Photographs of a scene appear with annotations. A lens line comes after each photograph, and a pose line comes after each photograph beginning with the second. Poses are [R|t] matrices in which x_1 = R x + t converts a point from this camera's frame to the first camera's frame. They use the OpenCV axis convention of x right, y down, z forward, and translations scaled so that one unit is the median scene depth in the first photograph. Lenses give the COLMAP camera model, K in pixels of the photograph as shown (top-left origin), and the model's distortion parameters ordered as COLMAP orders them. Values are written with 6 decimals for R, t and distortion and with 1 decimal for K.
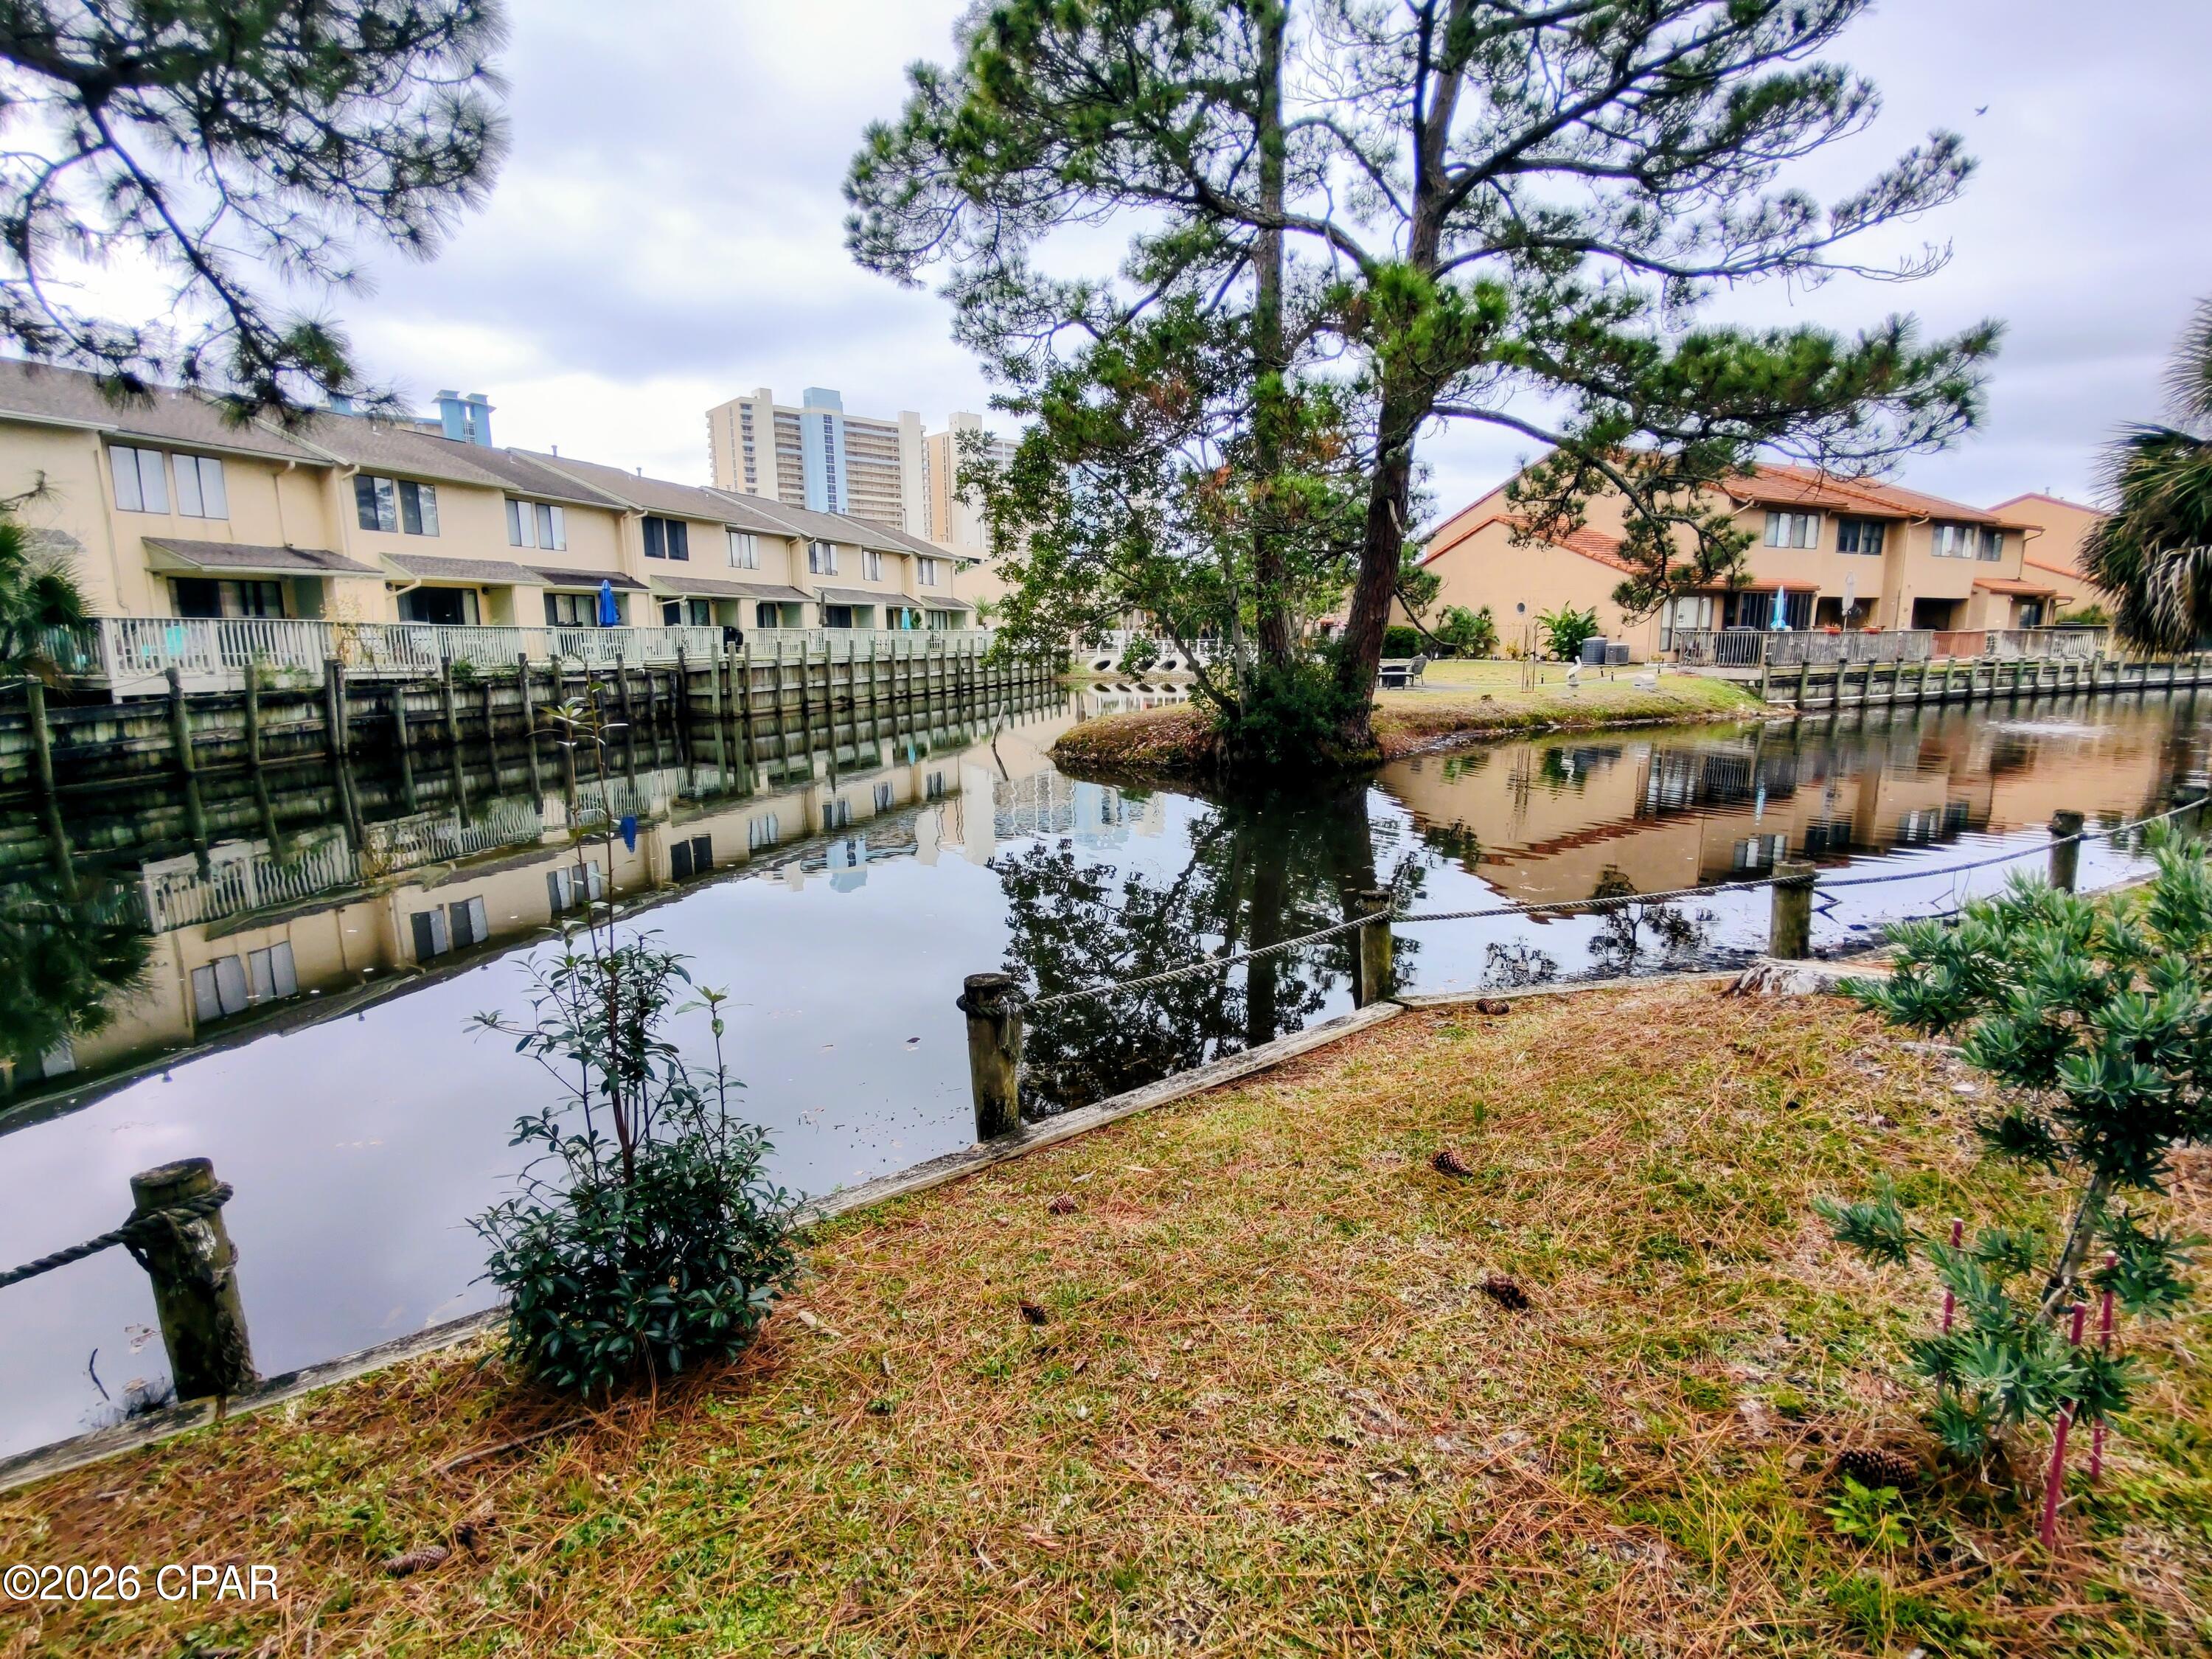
lens RADIAL K [[1062.3, 0, 1109.3], [0, 1062.3, 828.1], [0, 0, 1]] dist [0.013328, -0.023136]
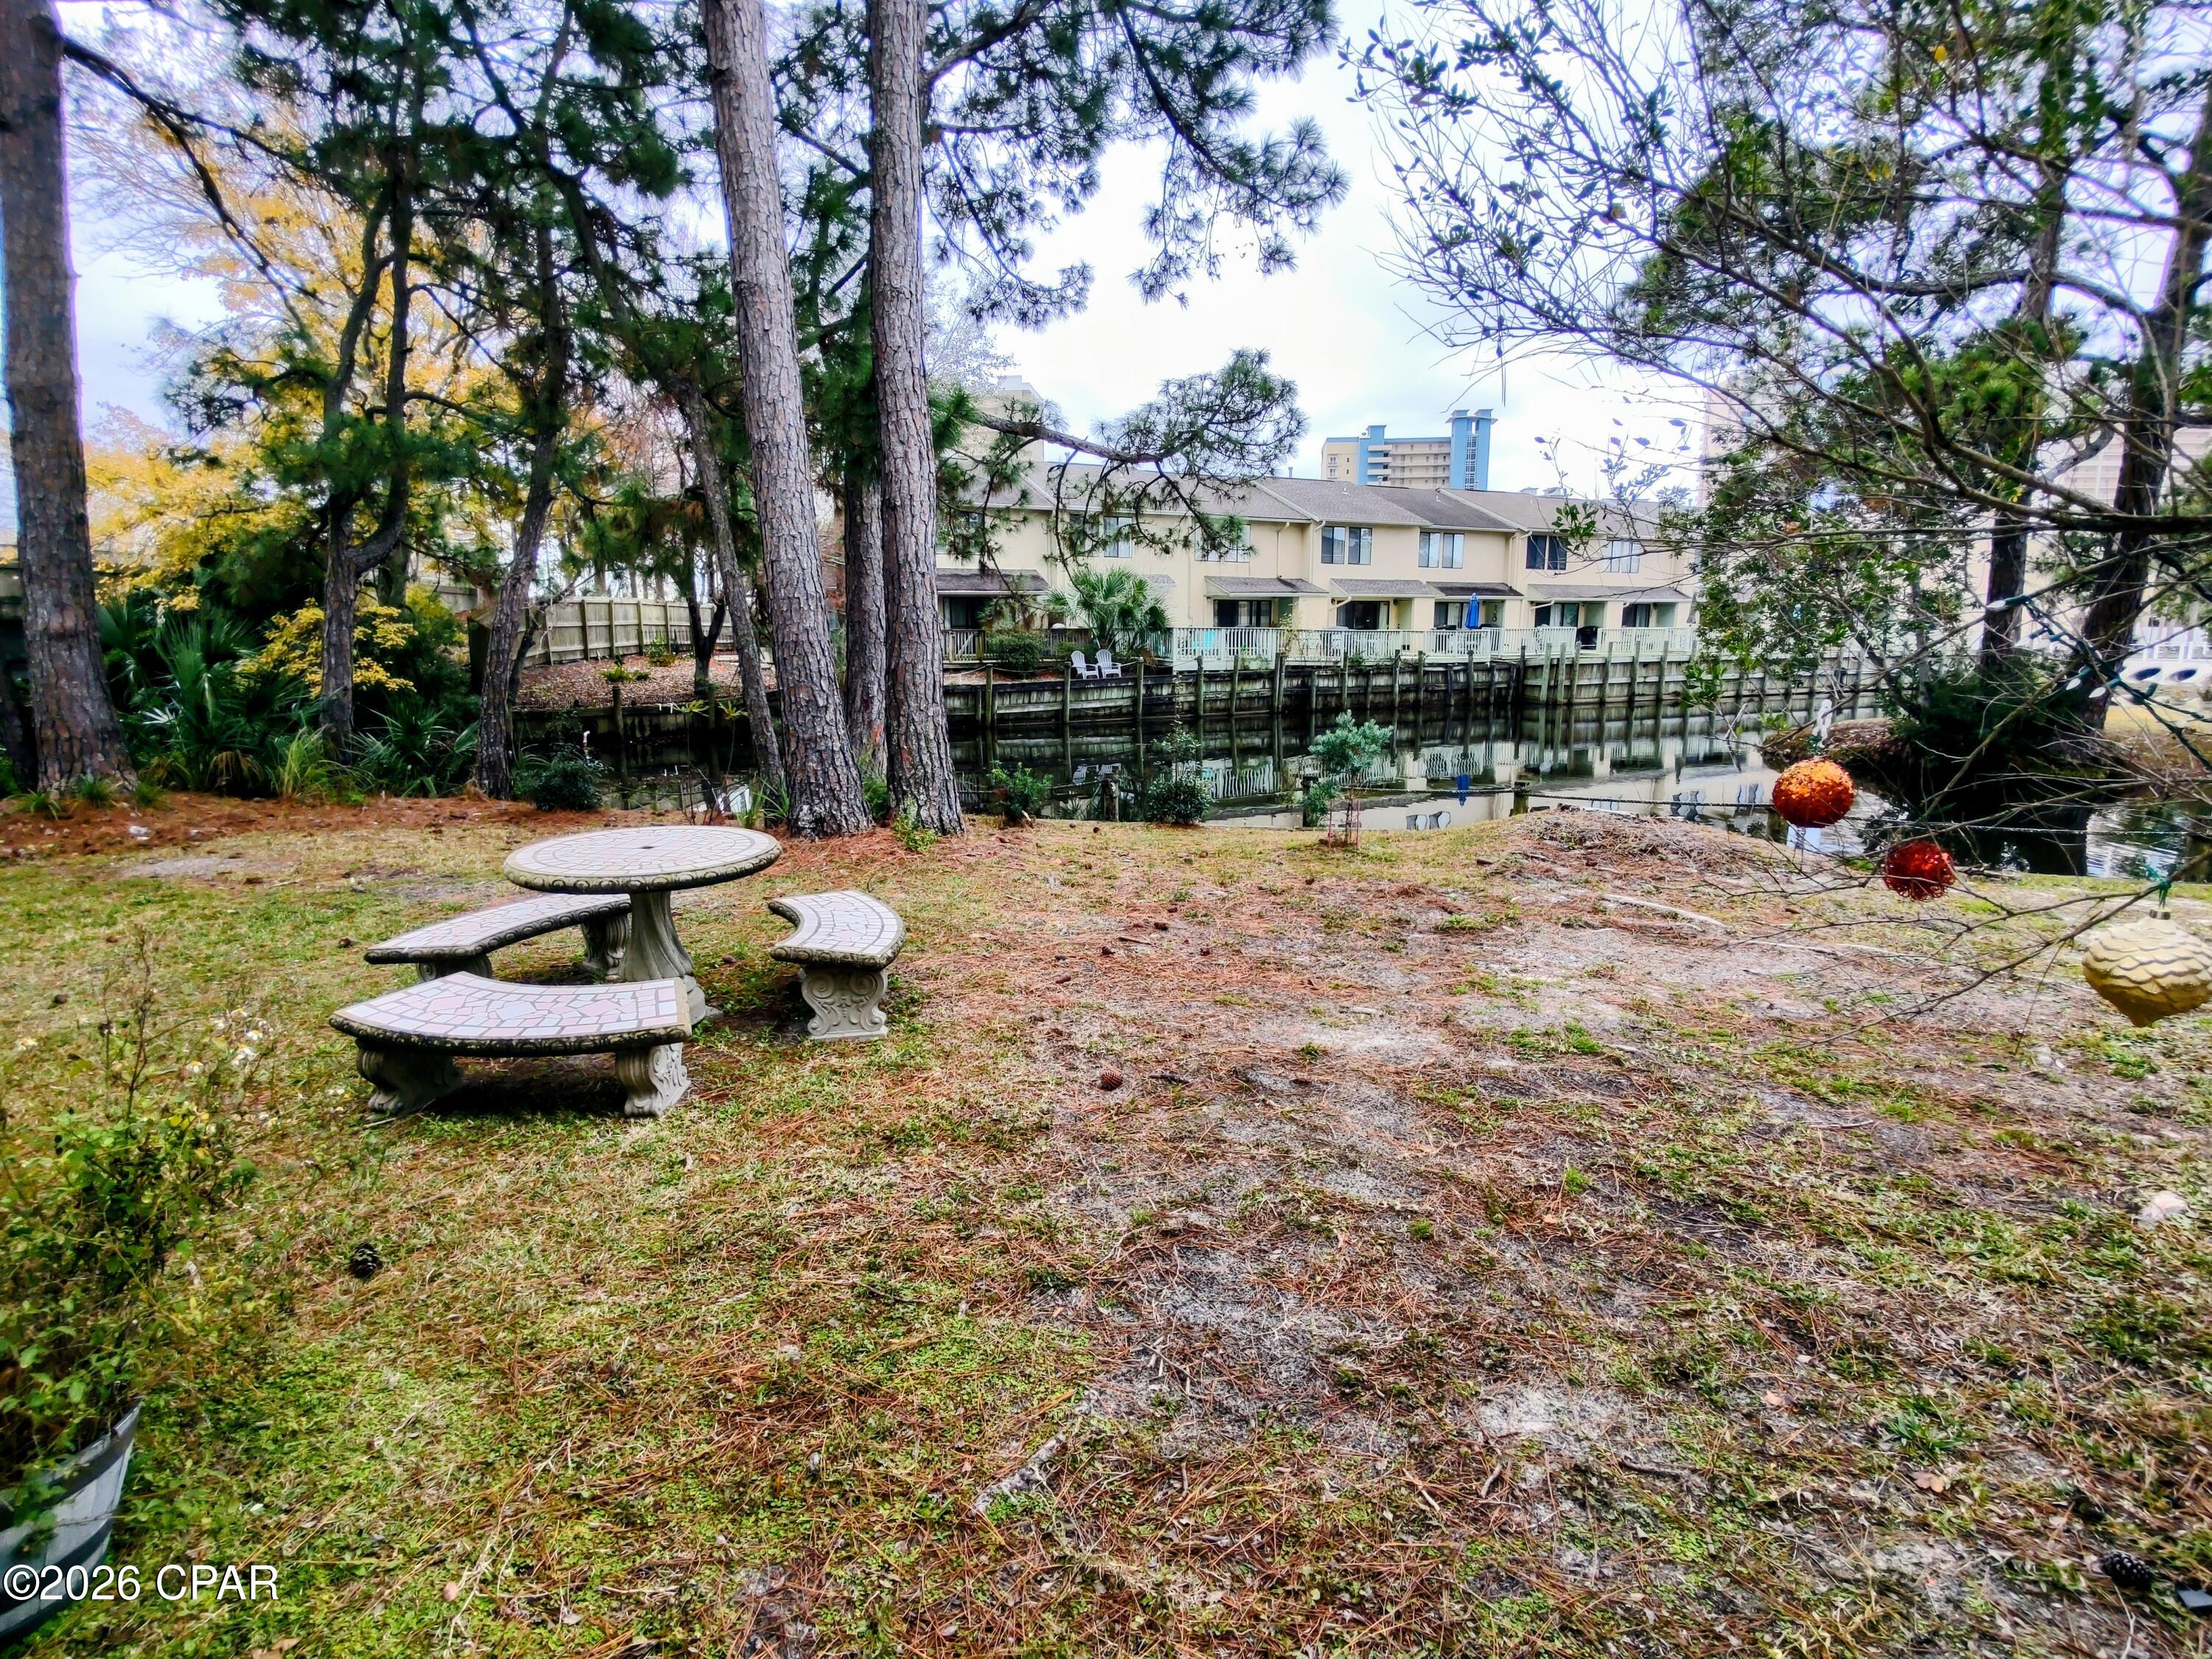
lens RADIAL K [[1061.0, 0, 1116.3], [0, 1061.0, 820.0], [0, 0, 1]] dist [0.000463, -0.021650]
pose [[0.670889, 0.133462, -0.729449, 0.219159], [-0.131758, 0.989473, 0.059857, 0.020429], [0.729759, 0.055954, 0.681411, -0.186163]]
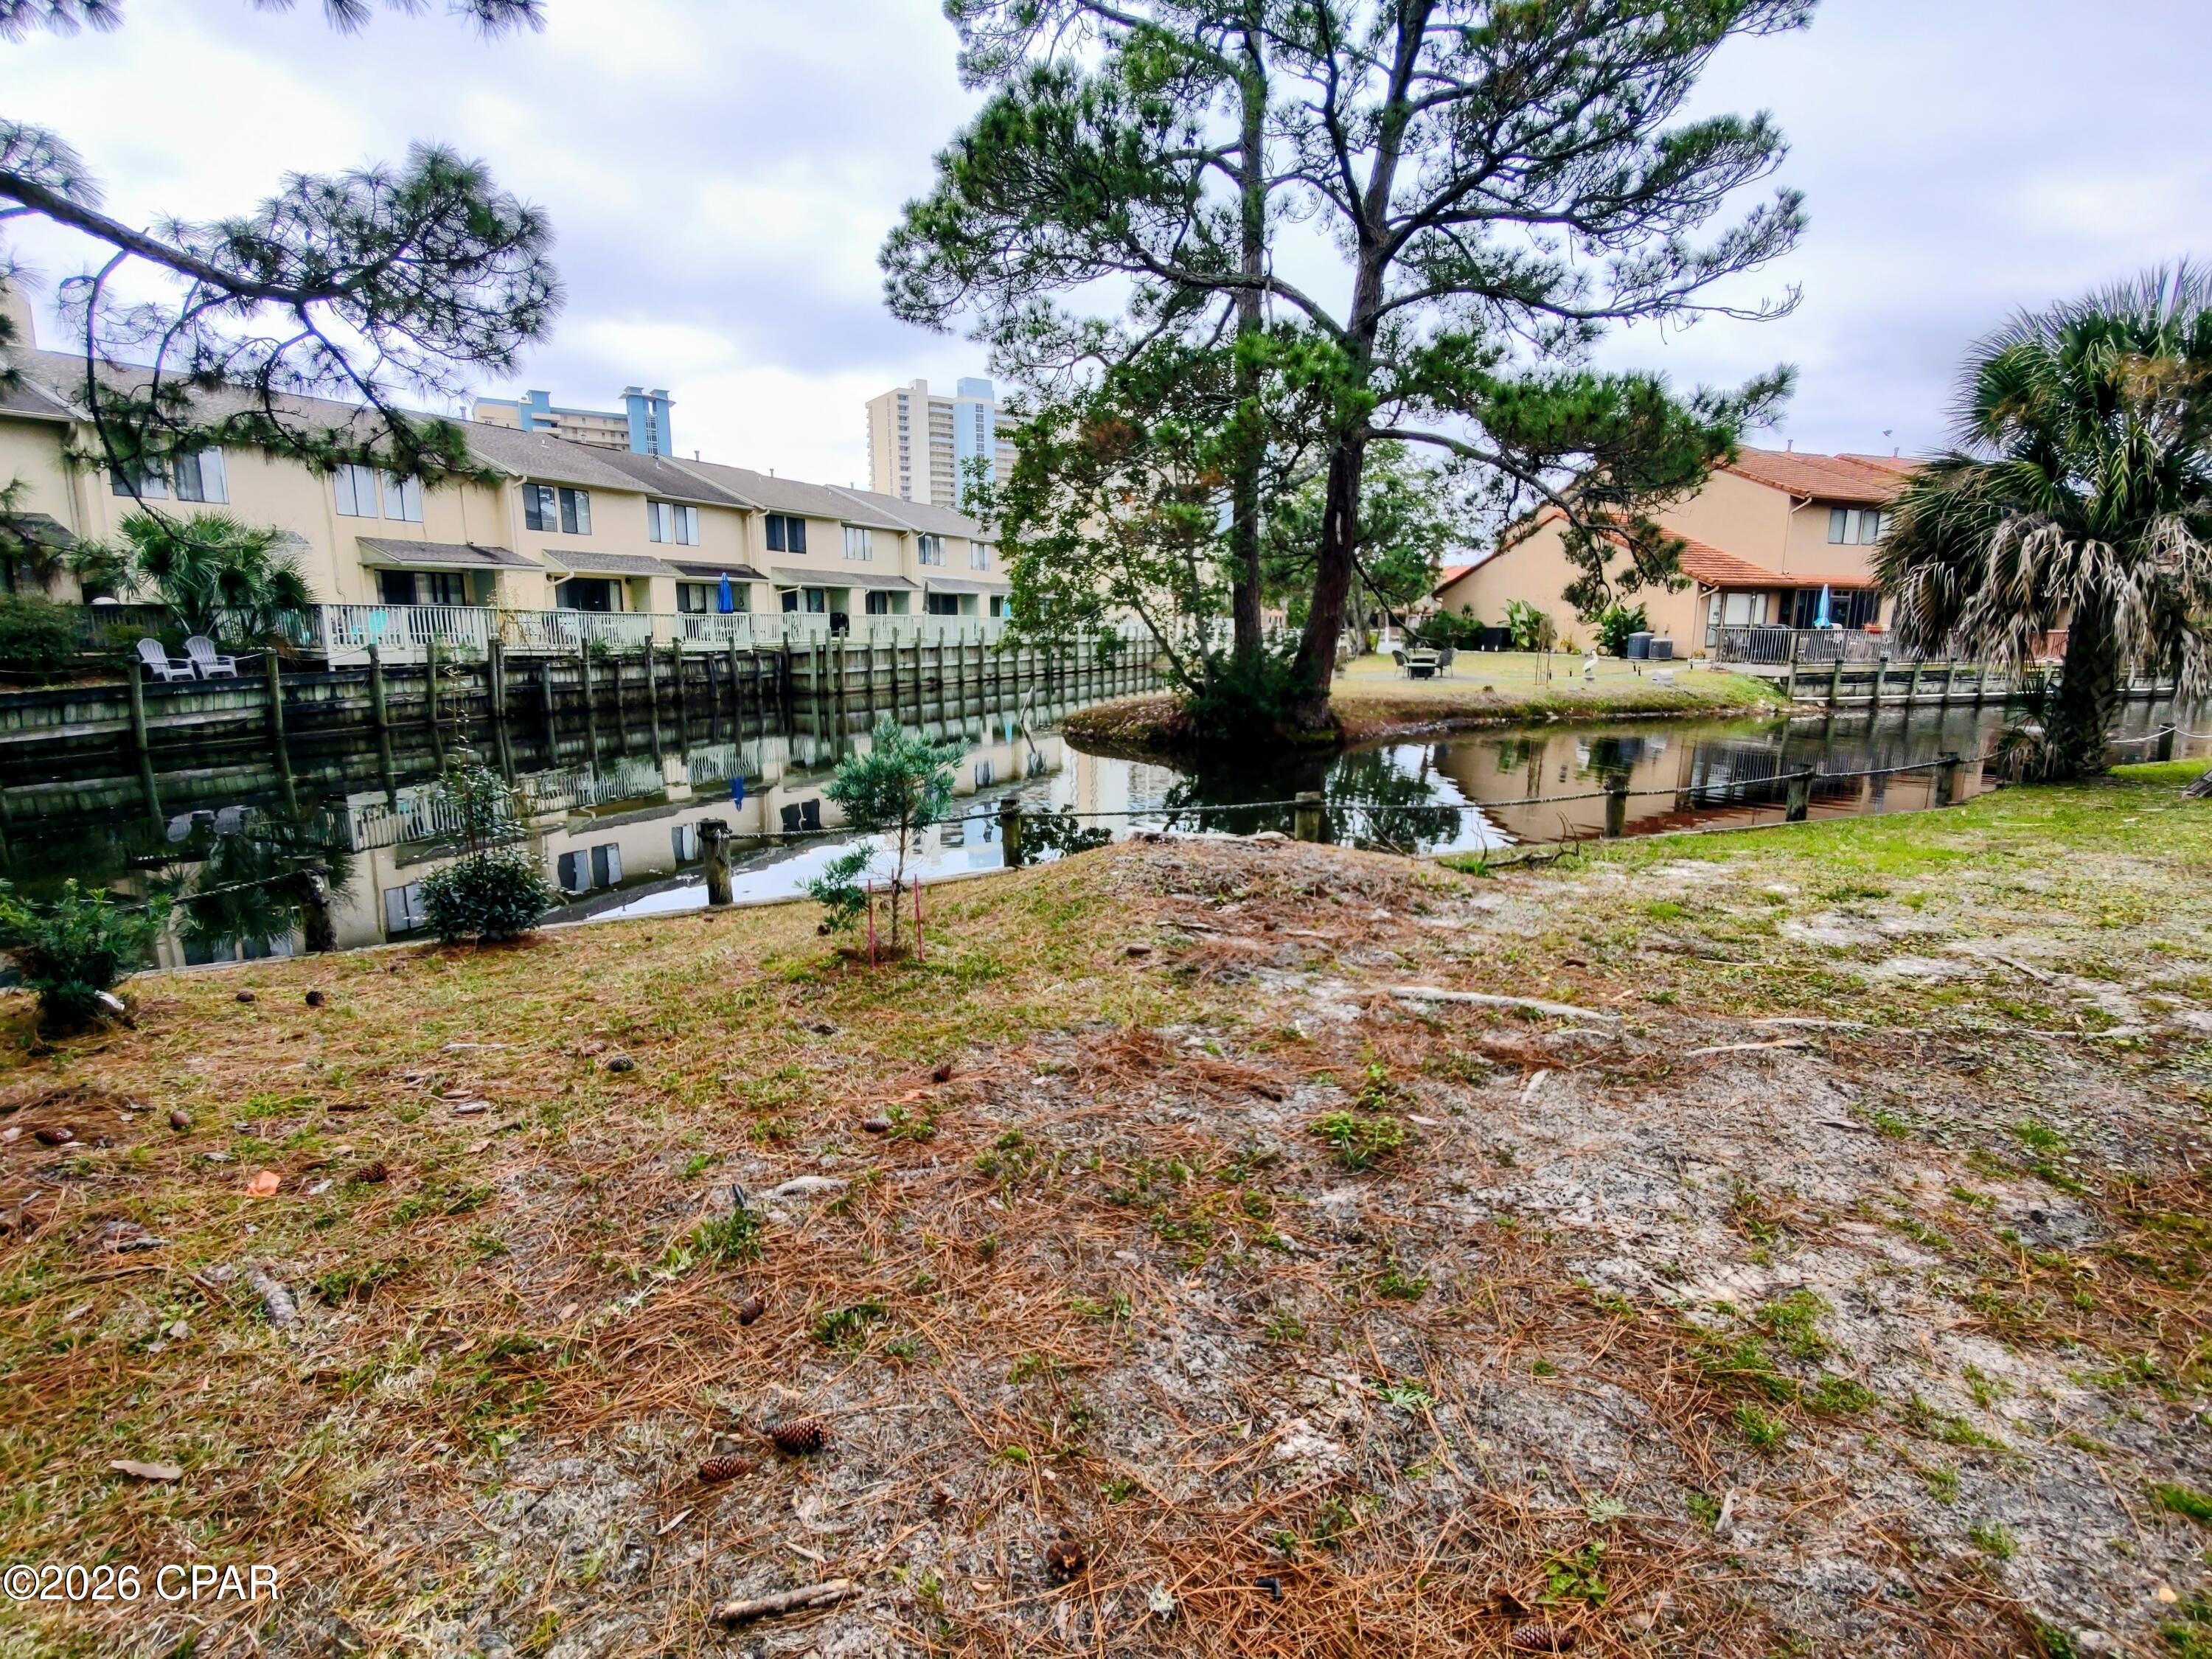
lens RADIAL K [[1062.3, 0, 1109.3], [0, 1062.3, 828.1], [0, 0, 1]] dist [0.013328, -0.023136]
pose [[0.991128, 0.035768, -0.128005, 0.102896], [-0.034161, 0.999308, 0.014725, 0.013036], [0.128443, -0.010222, 0.991664, -0.098675]]
